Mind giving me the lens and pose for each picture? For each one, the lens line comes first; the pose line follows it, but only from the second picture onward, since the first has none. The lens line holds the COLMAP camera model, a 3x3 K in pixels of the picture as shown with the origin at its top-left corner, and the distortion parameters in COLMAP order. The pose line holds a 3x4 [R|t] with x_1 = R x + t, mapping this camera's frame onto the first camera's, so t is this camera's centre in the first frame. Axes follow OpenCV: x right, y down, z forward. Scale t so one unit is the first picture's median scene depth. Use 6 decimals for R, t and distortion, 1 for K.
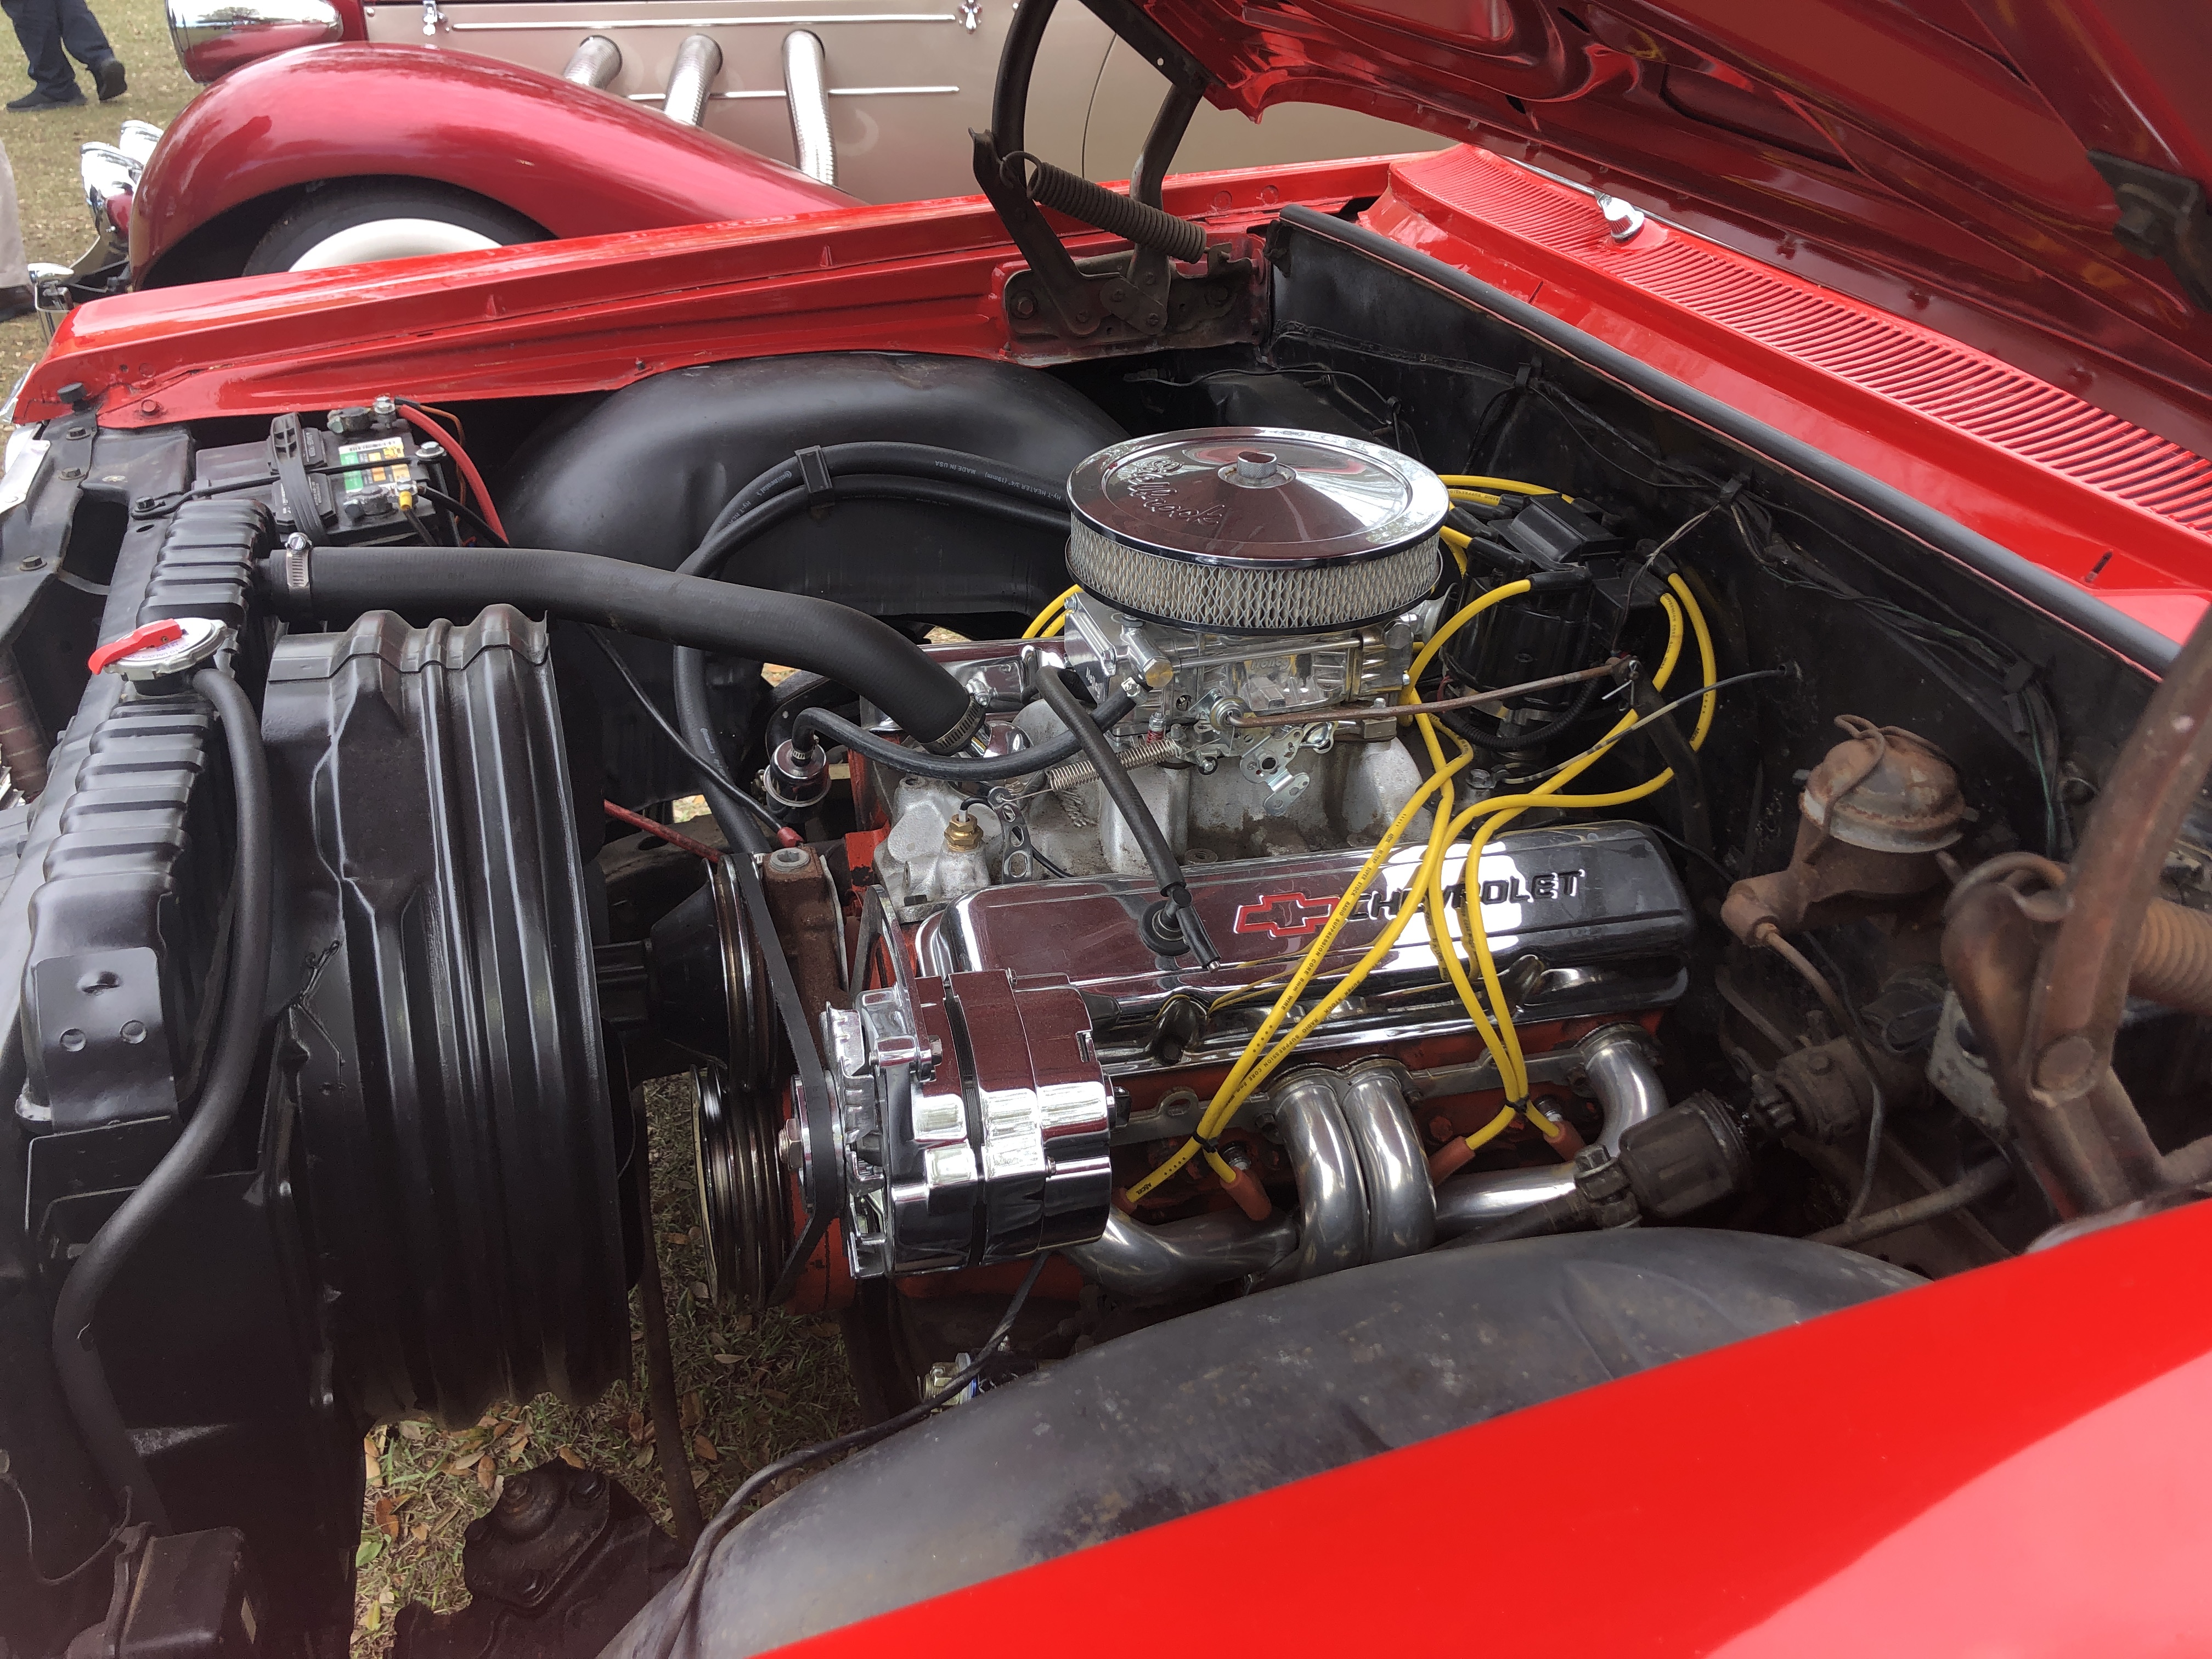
lens RADIAL K [[1826.7, 0, 1127.9], [0, 1826.7, 829.3], [0, 0, 1]] dist [-0.000526, -0.004814]
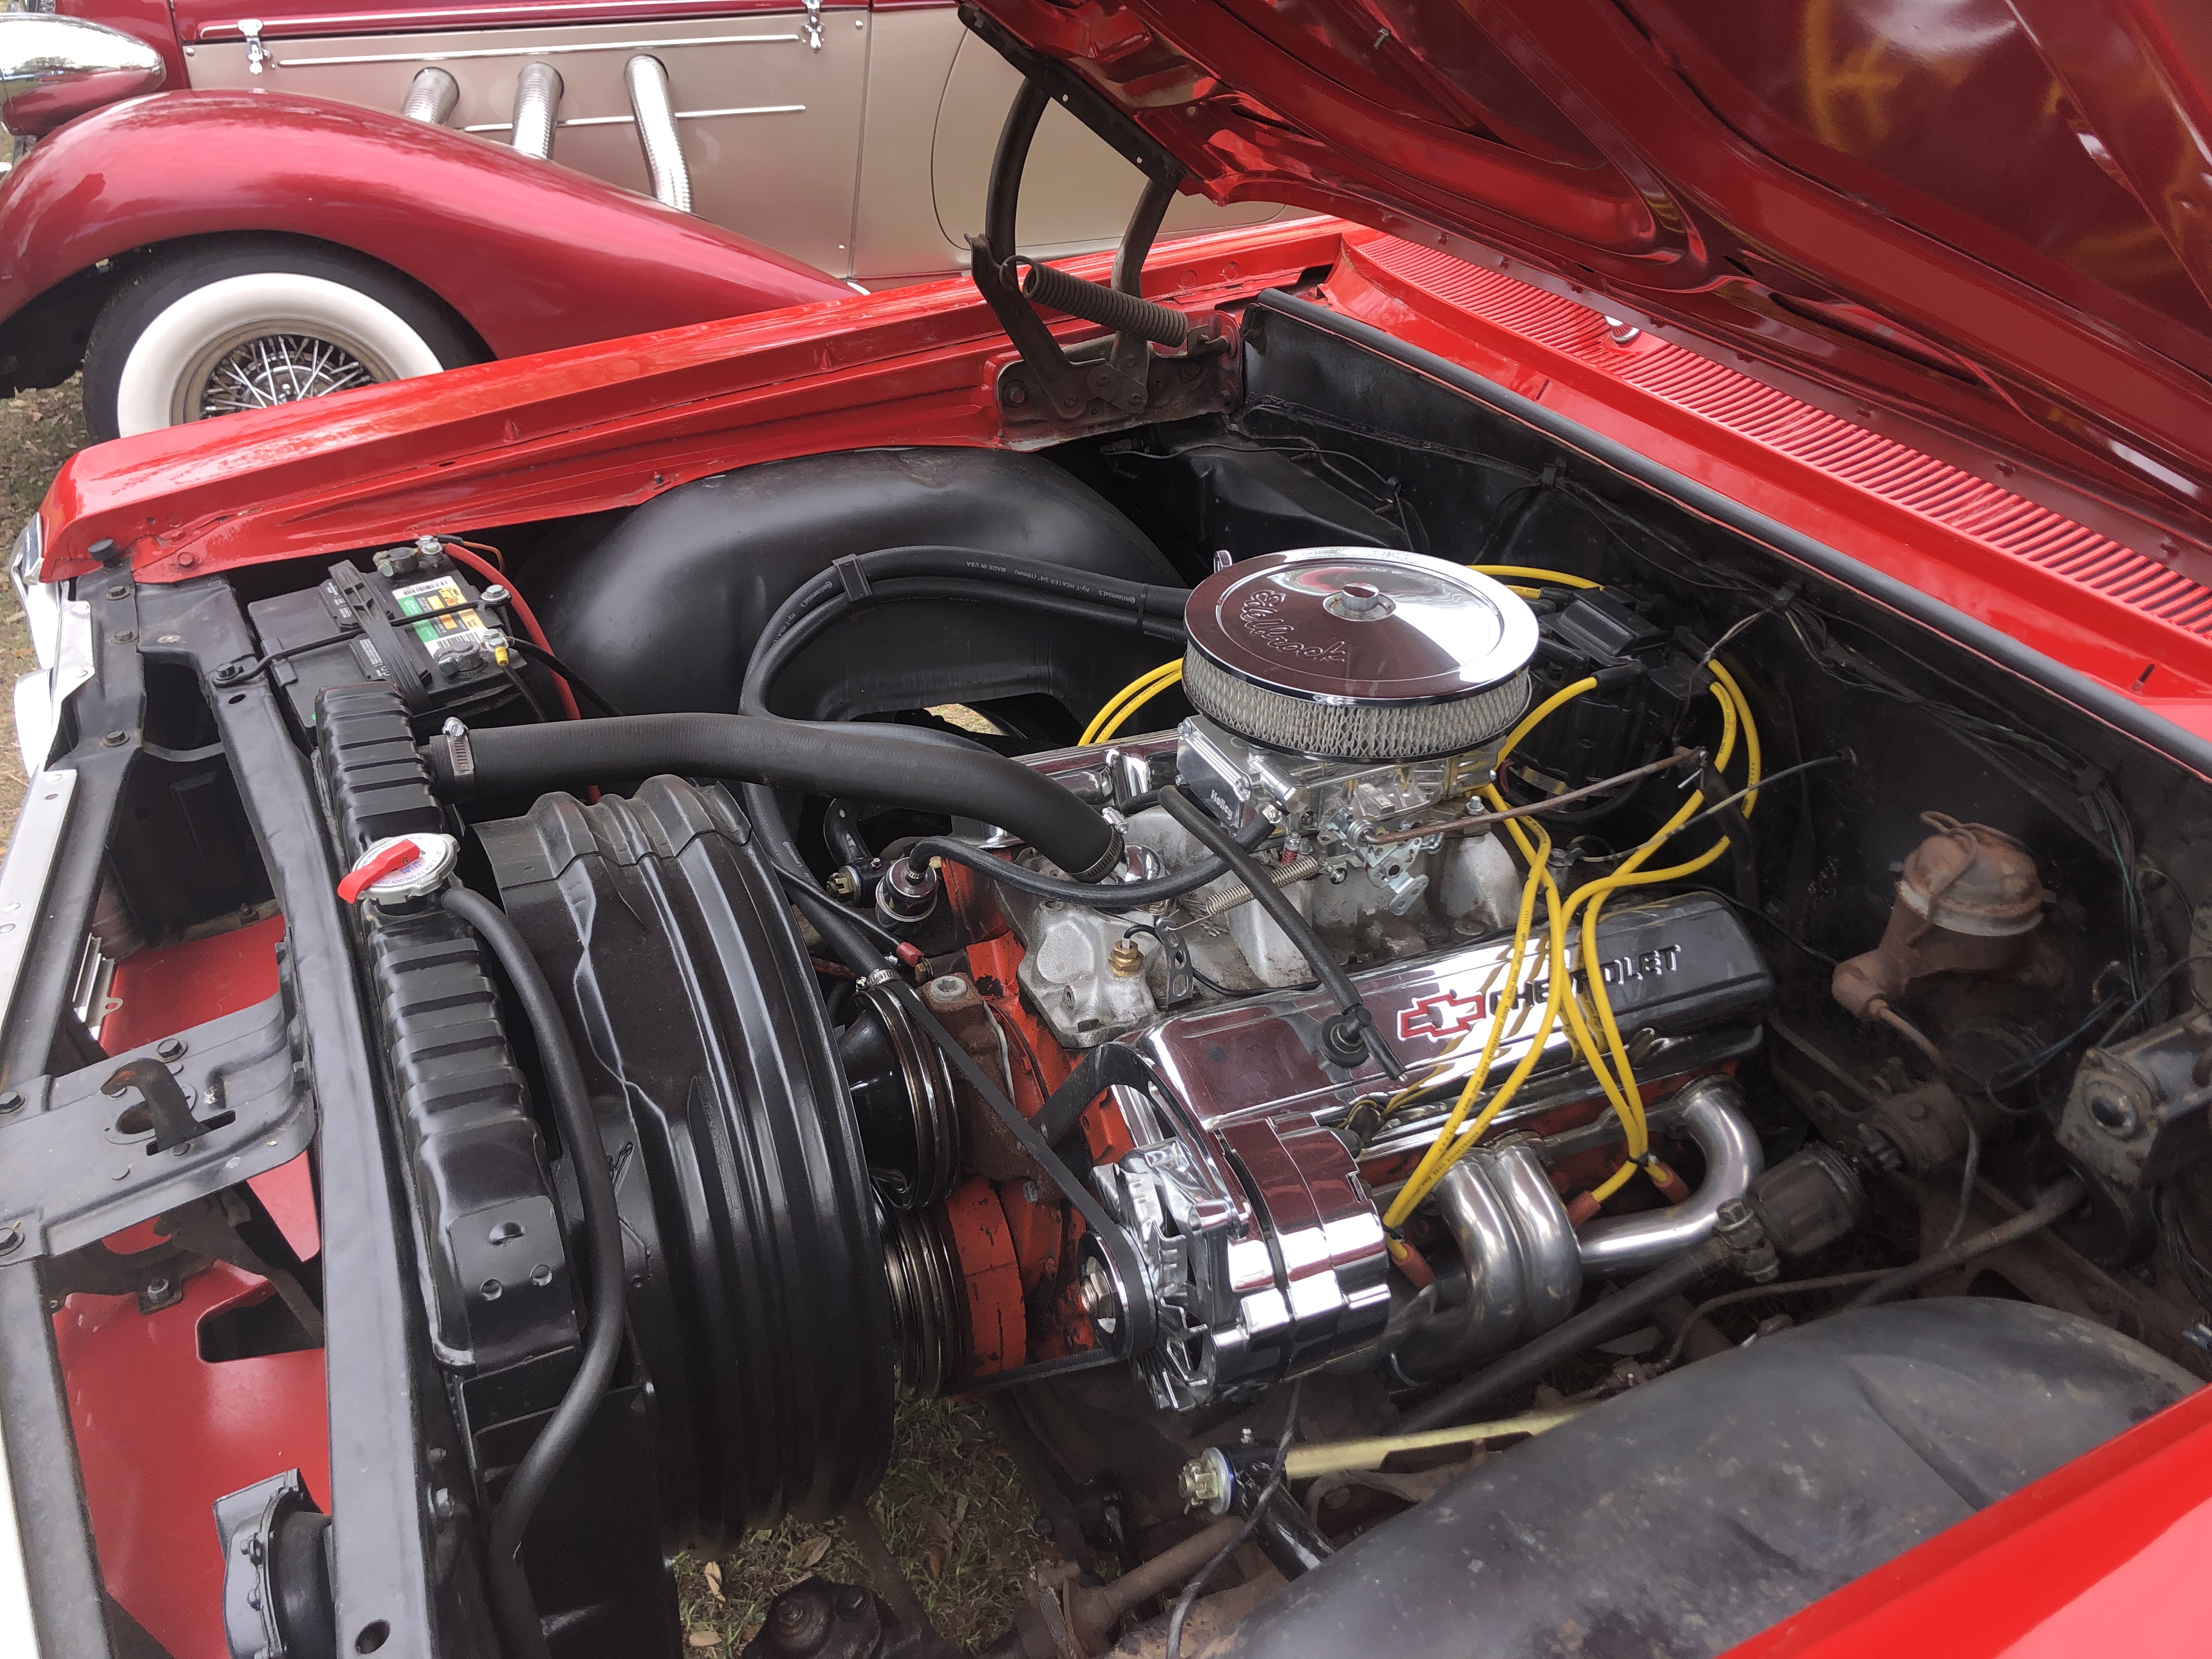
lens RADIAL K [[1816.1, 0, 1107.8], [0, 1816.1, 825.3], [0, 0, 1]] dist [0.007601, 0.000528]
pose [[0.991778, -0.077390, 0.101920, -0.199569], [0.074346, 0.996675, 0.033343, -0.110859], [-0.104162, -0.025491, 0.994234, -0.068493]]
